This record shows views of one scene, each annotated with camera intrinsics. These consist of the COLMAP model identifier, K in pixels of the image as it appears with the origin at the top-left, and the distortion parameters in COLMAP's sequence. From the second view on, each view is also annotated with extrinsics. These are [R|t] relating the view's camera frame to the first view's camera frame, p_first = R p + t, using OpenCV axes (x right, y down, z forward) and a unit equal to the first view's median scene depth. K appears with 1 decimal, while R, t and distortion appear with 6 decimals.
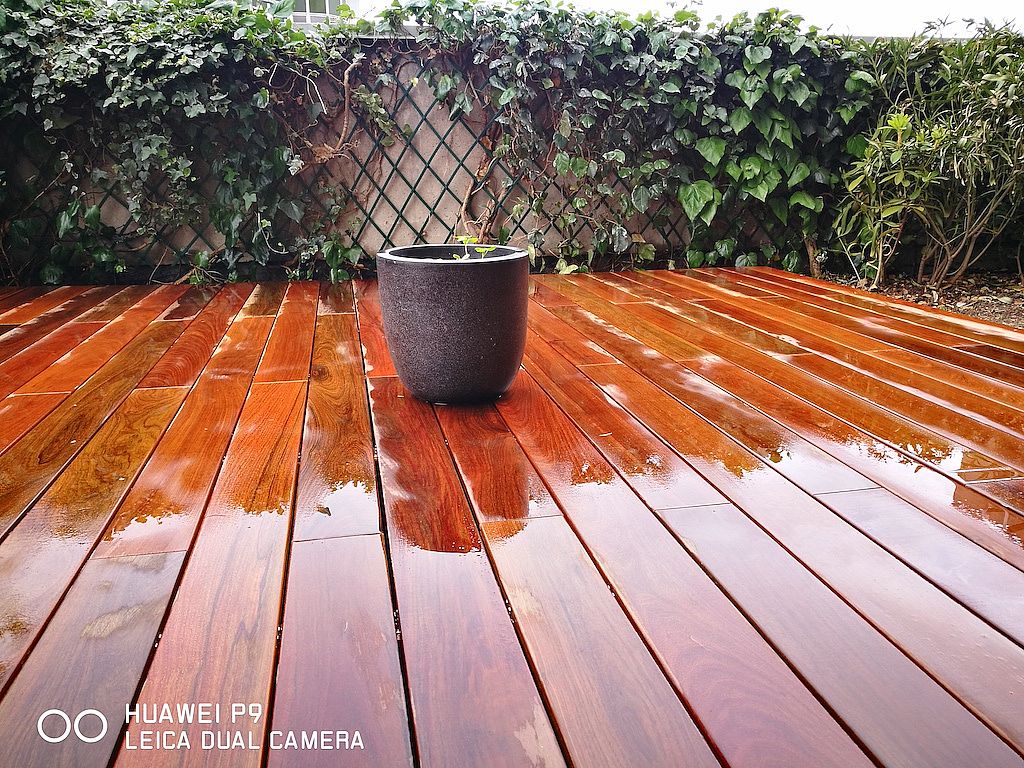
lens RADIAL K [[807.7, 0, 512.0], [0, 807.7, 384.0], [0, 0, 1]] dist [-0.005047, 0.003559]
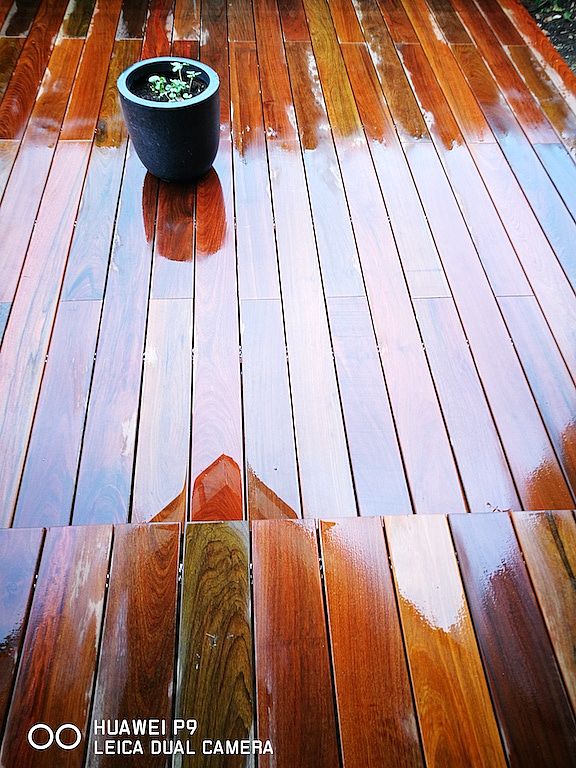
lens RADIAL K [[605.8, 0, 288.0], [0, 605.8, 384.0], [0, 0, 1]] dist [-0.005047, 0.003559]
pose [[0.990168, 0.131484, -0.047731, 0.129001], [-0.076092, 0.792632, 0.604934, -0.193152], [0.117373, -0.595355, 0.794844, -0.098979]]
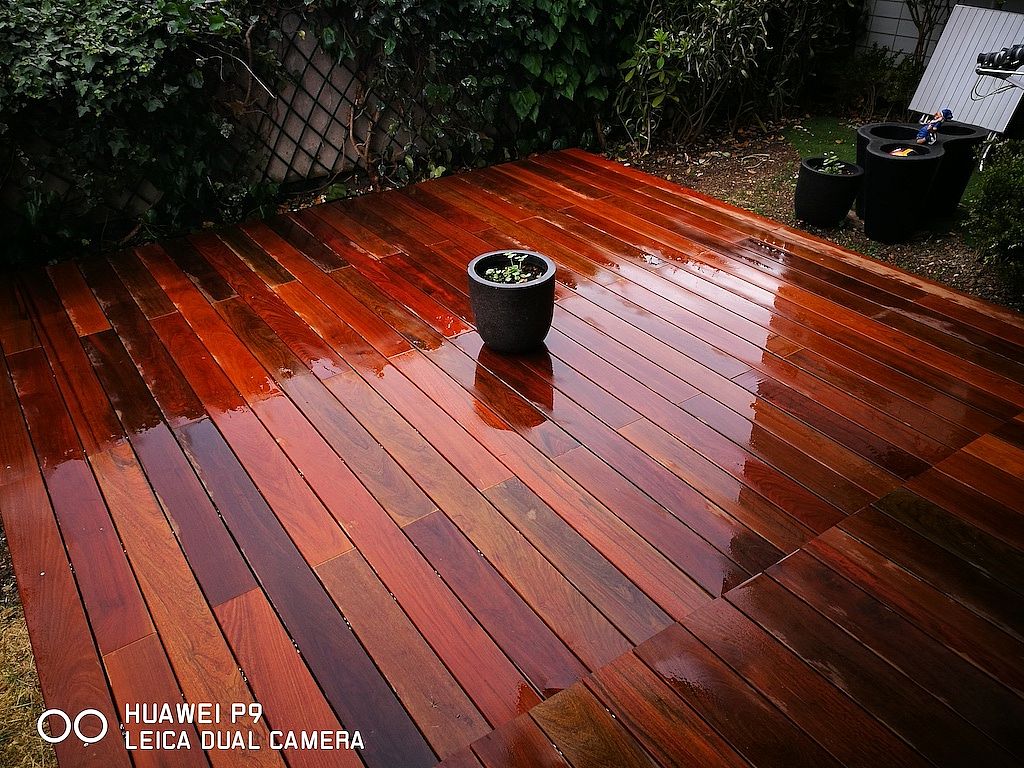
lens RADIAL K [[807.7, 0, 512.0], [0, 807.7, 384.0], [0, 0, 1]] dist [-0.005047, 0.003559]
pose [[0.921100, -0.224118, 0.318349, -0.310235], [0.121049, 0.942025, 0.312946, -0.215445], [-0.370029, -0.249719, 0.894829, -0.273992]]
